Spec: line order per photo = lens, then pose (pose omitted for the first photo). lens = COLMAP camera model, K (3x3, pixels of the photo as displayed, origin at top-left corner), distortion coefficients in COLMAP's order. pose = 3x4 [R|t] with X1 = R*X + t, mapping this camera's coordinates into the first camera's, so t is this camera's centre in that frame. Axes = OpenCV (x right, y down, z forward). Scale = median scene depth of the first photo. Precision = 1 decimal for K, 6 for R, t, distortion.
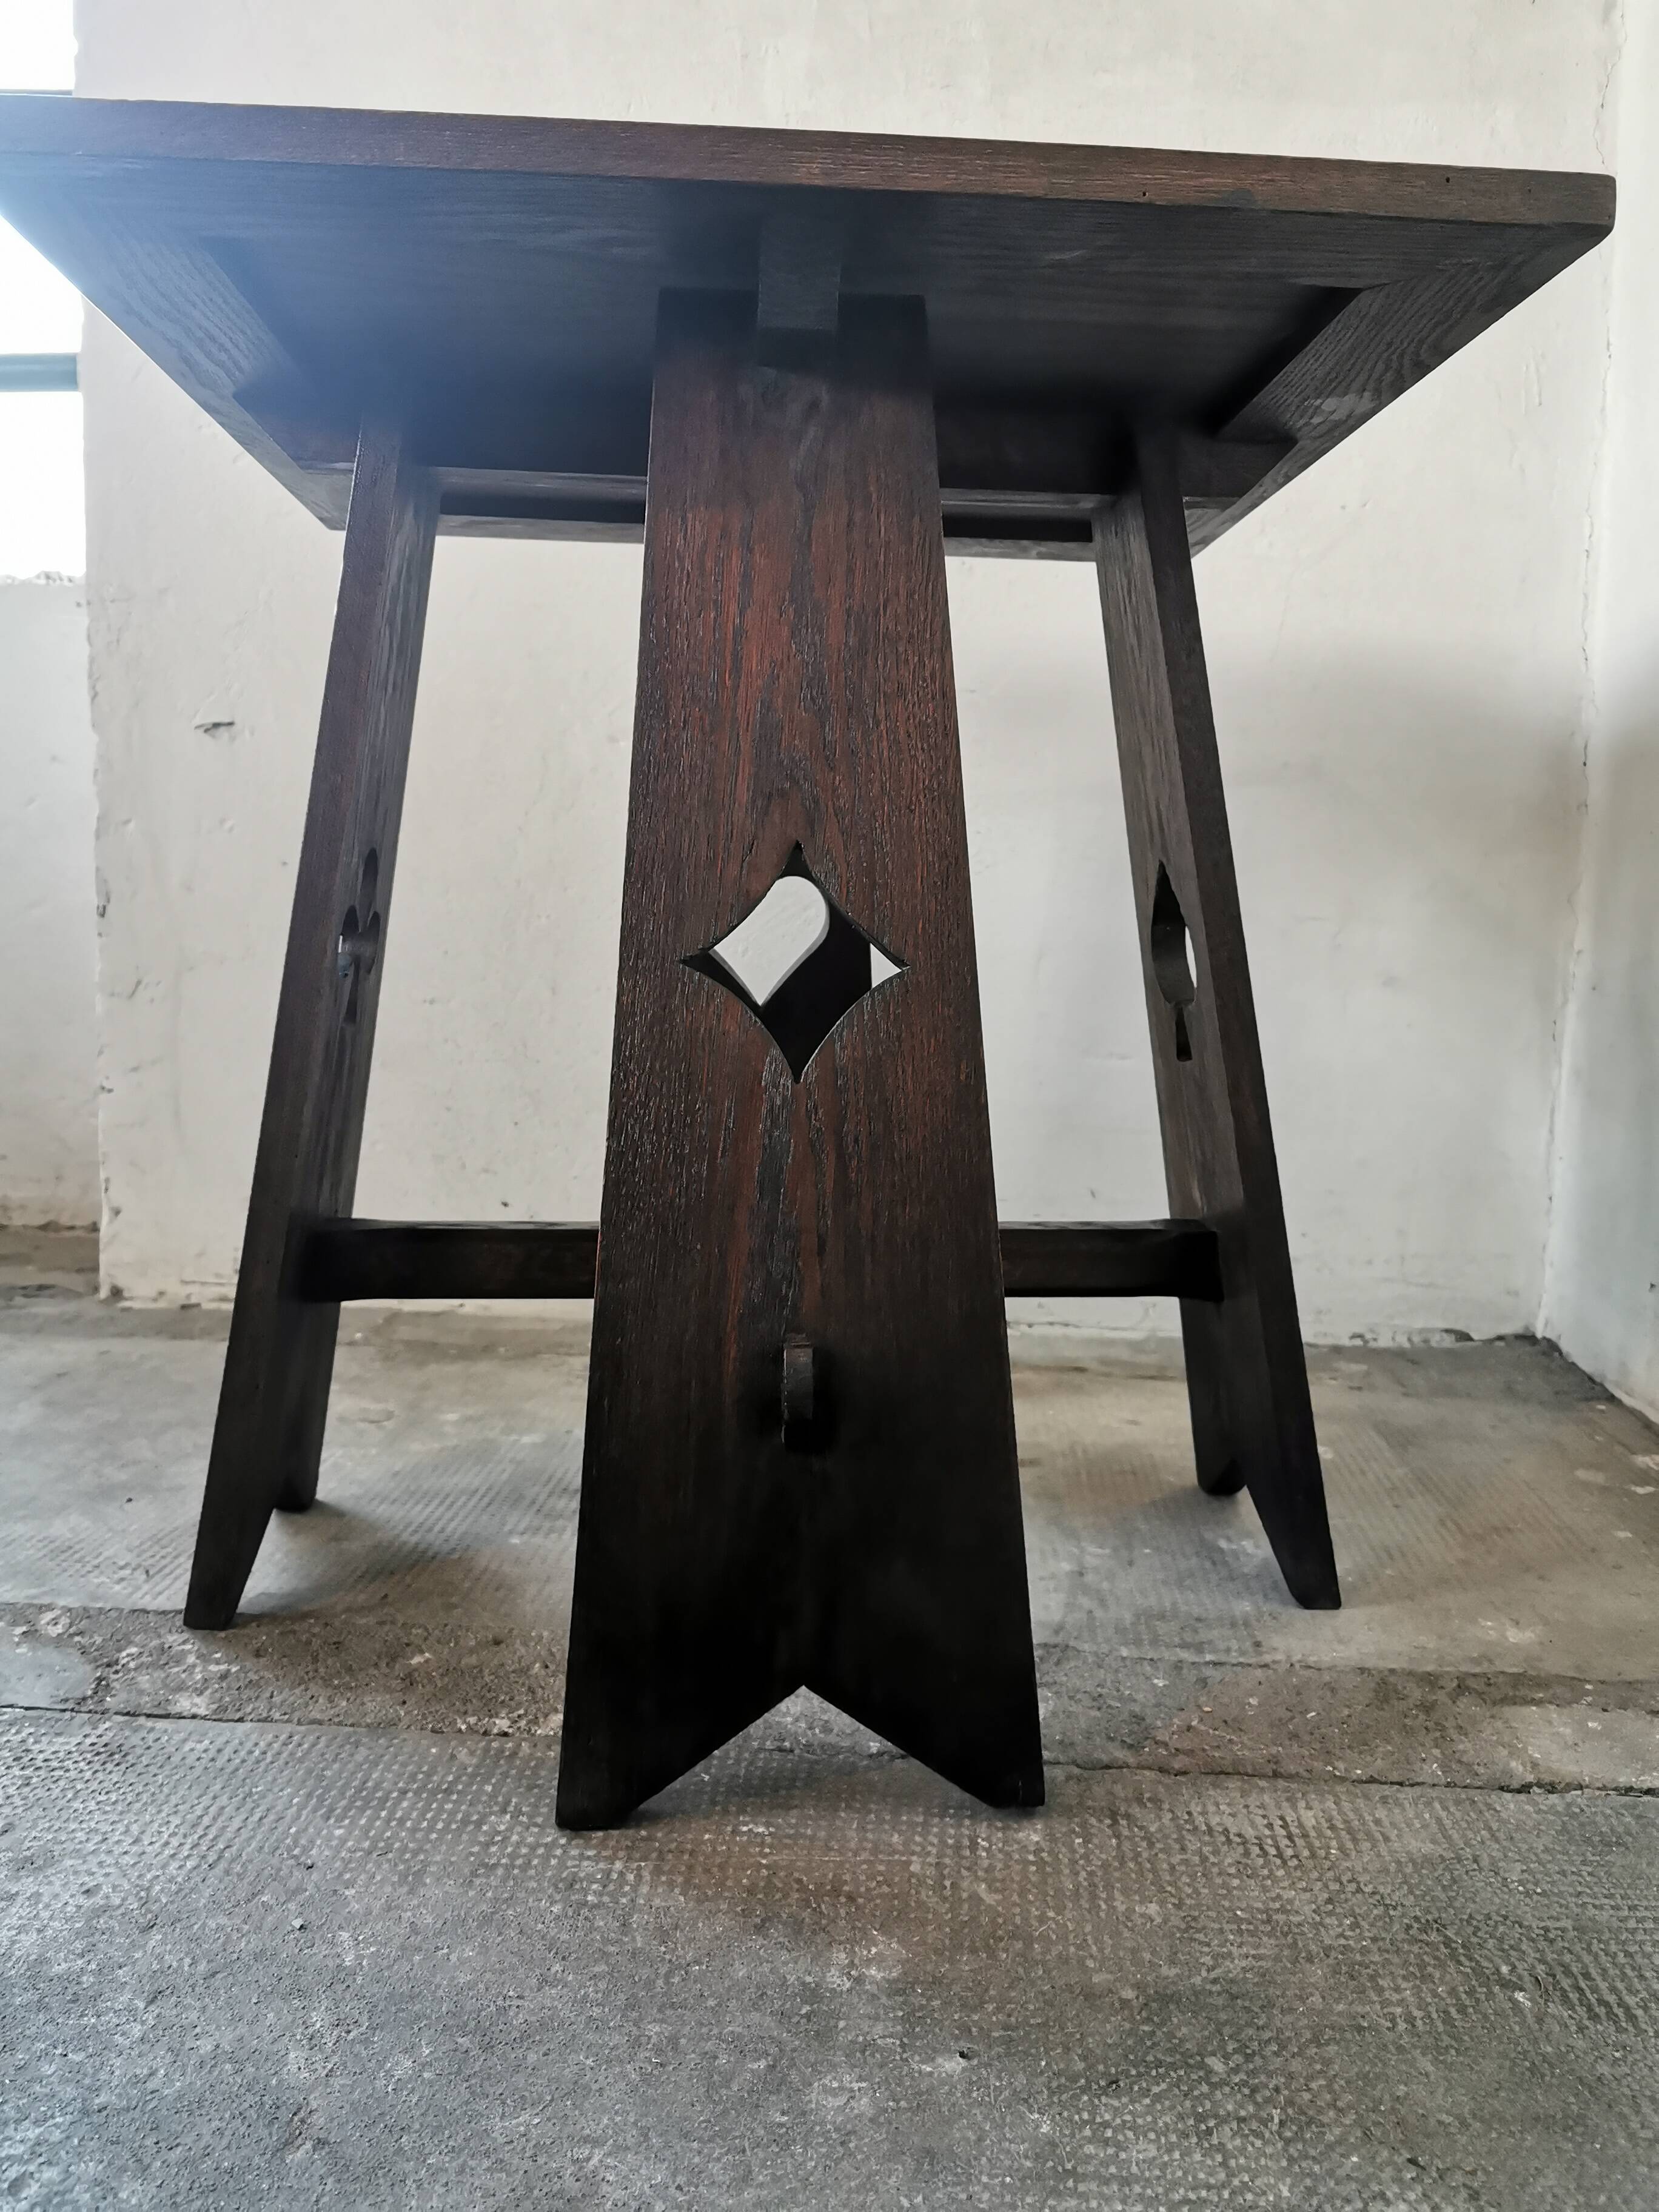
lens RADIAL K [[1716.6, 0, 821.8], [0, 1716.6, 1061.3], [0, 0, 1]] dist [0.058849, -0.082147]
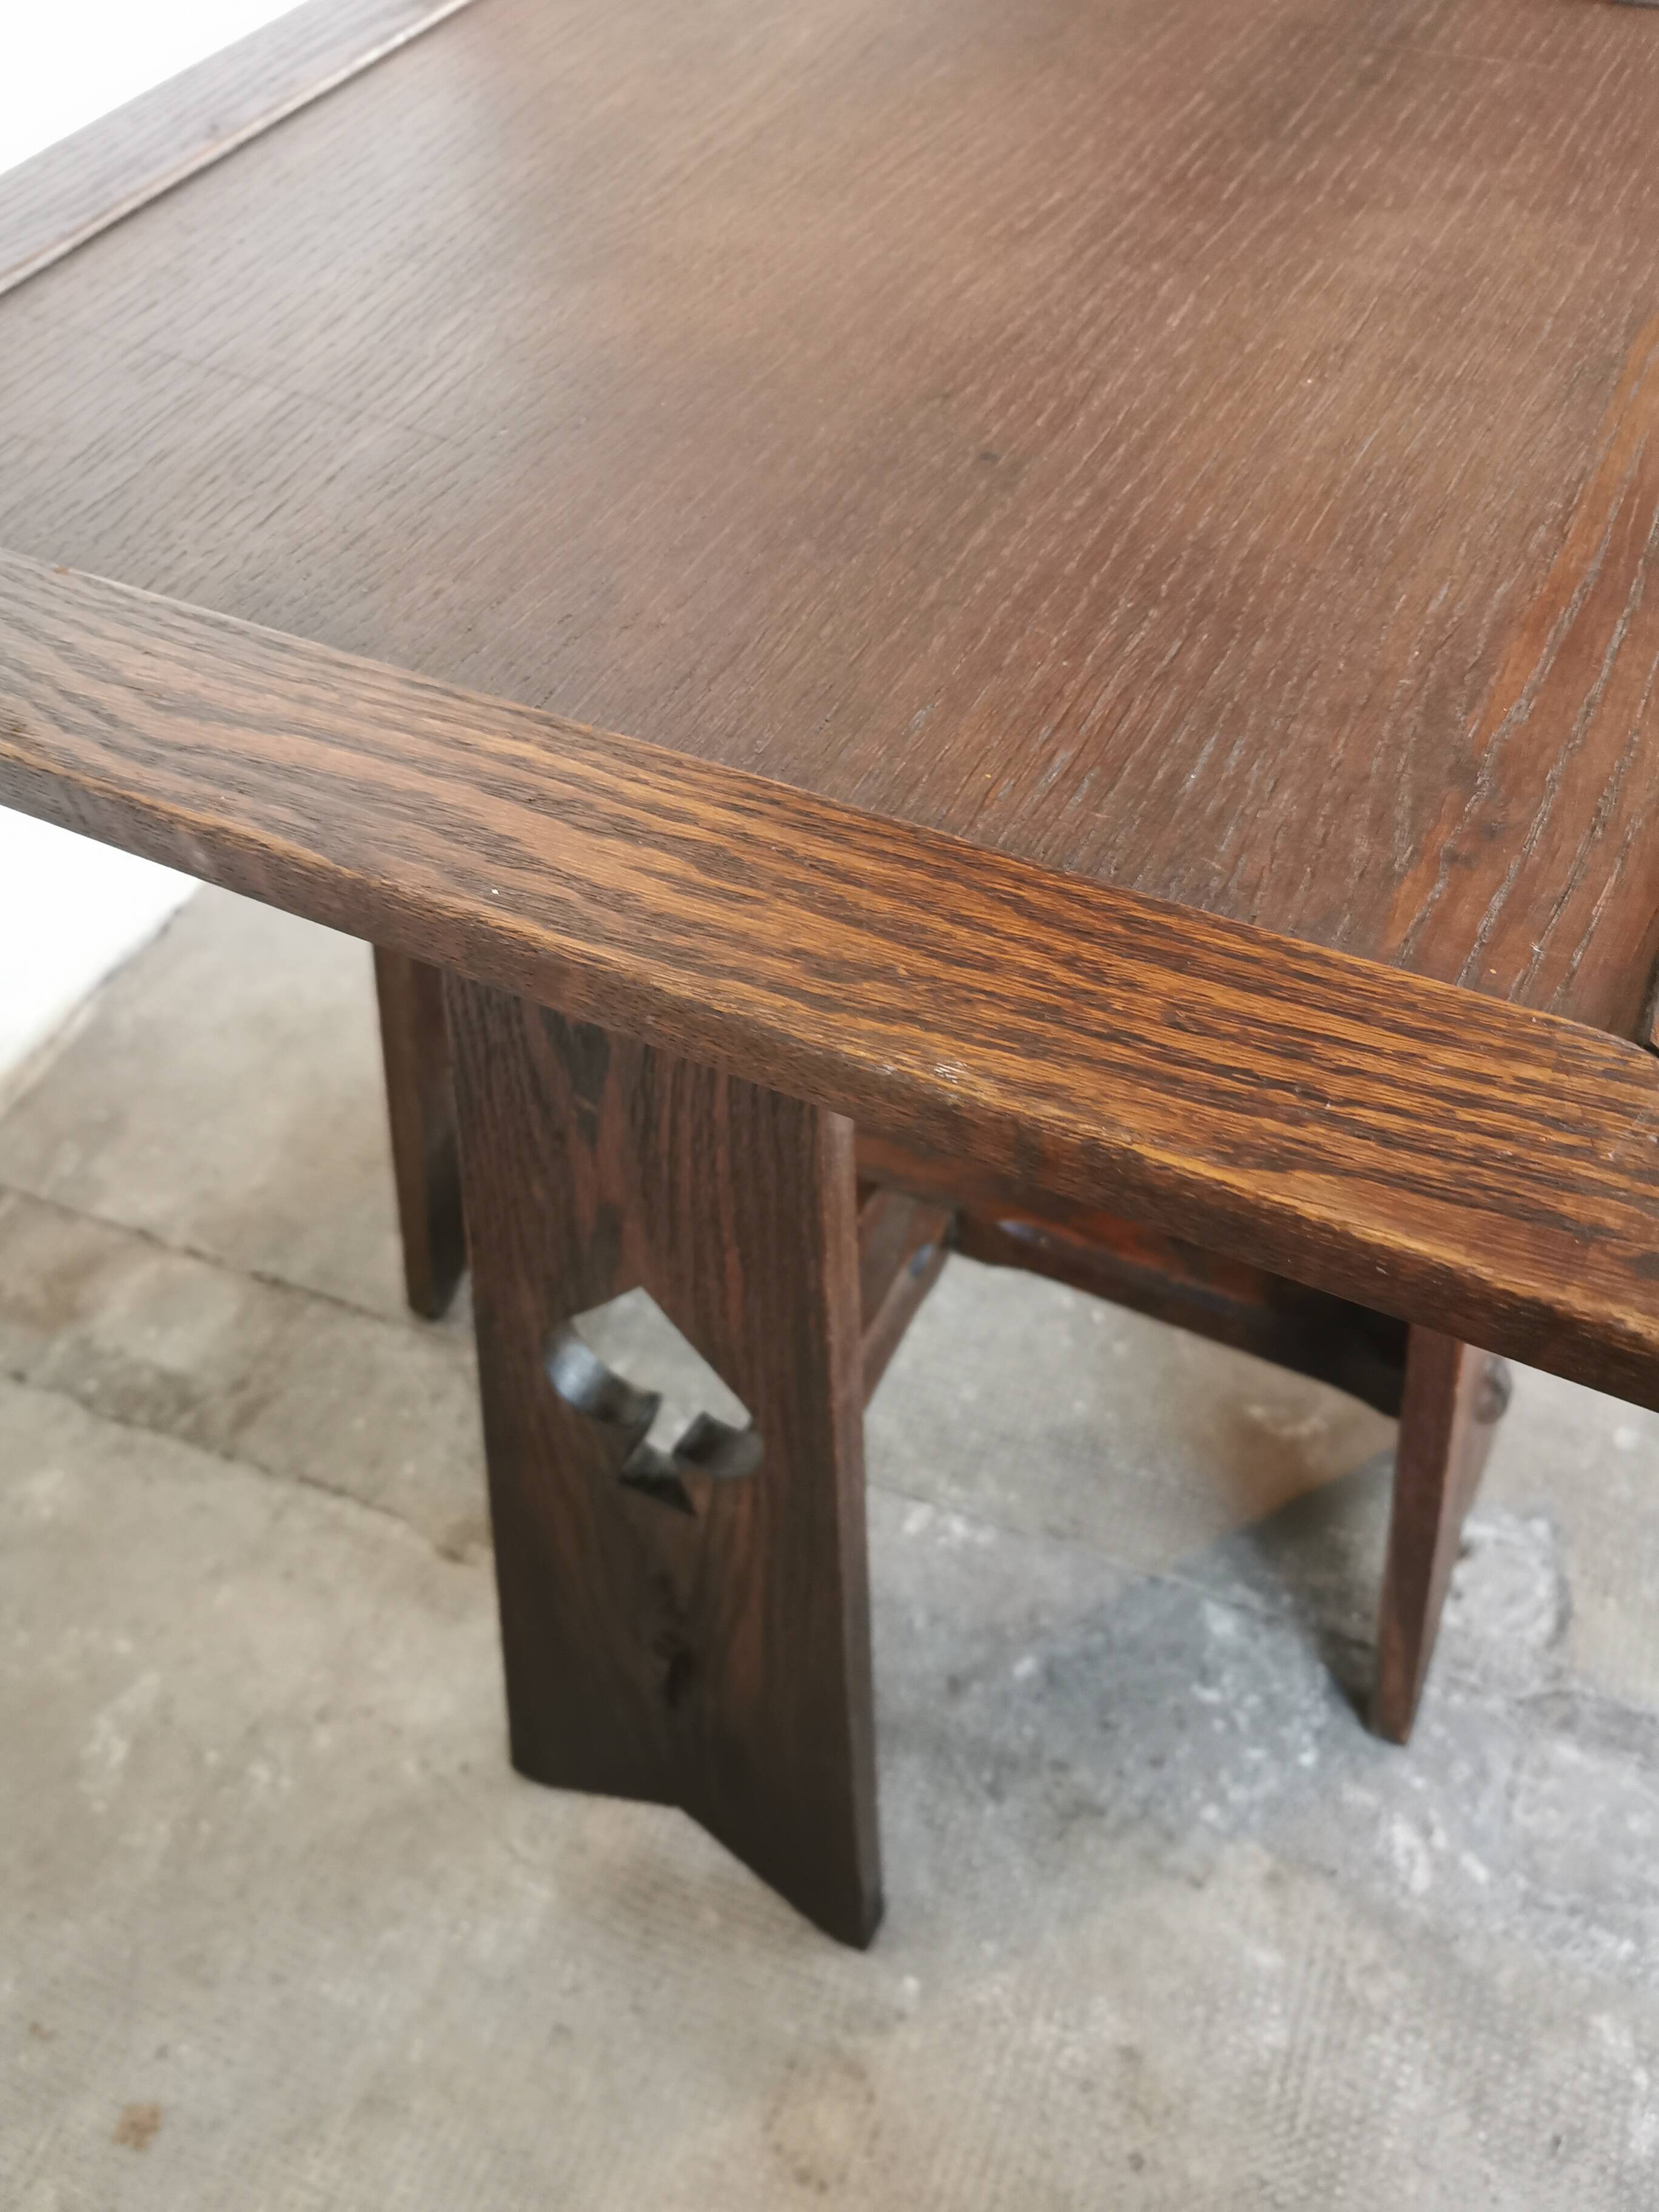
lens RADIAL K [[1716.6, 0, 832.8], [0, 1716.6, 1135.0], [0, 0, 1]] dist [0.058849, -0.082147]
pose [[-0.957267, -0.209275, 0.199608, -0.299334], [0.055598, 0.544153, 0.837142, -0.820441], [-0.283810, 0.812466, -0.509264, 1.494727]]
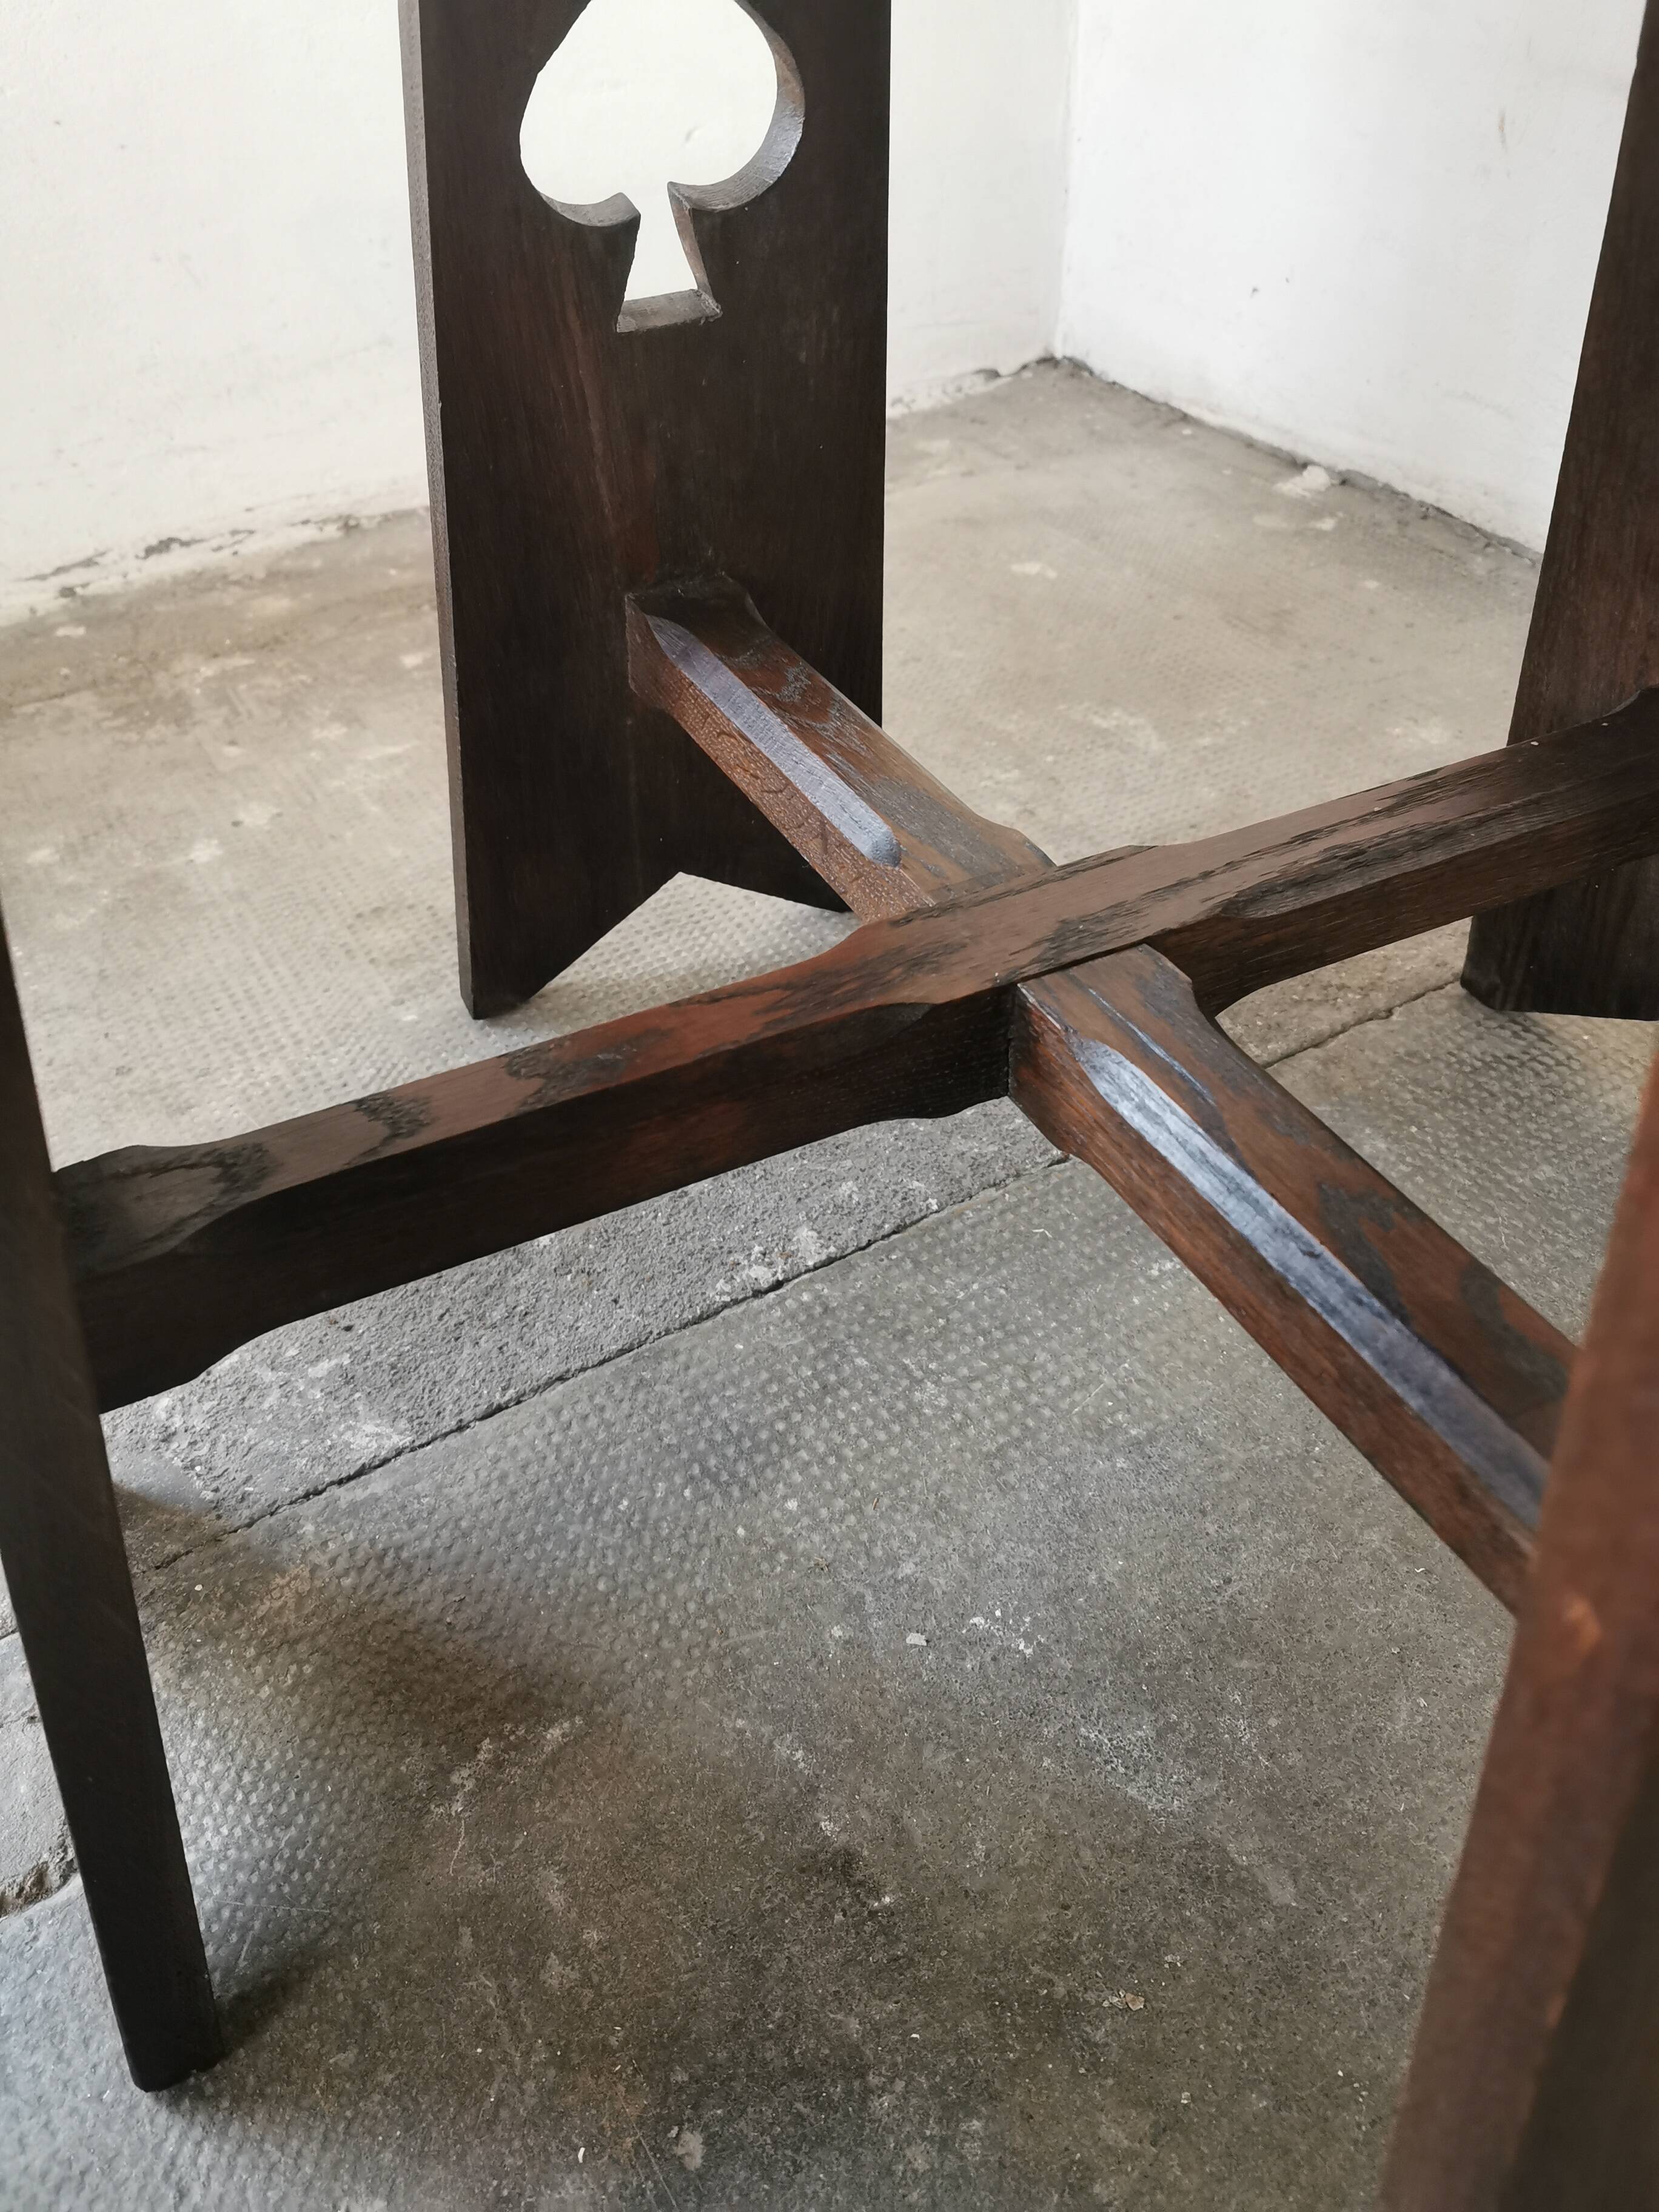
lens RADIAL K [[1716.6, 0, 822.1], [0, 1716.6, 1079.5], [0, 0, 1]] dist [0.058849, -0.082147]
pose [[0.814038, -0.400040, 0.421082, -0.487444], [0.099507, 0.810328, 0.577466, -0.157083], [-0.572224, -0.428179, 0.699445, 0.488728]]
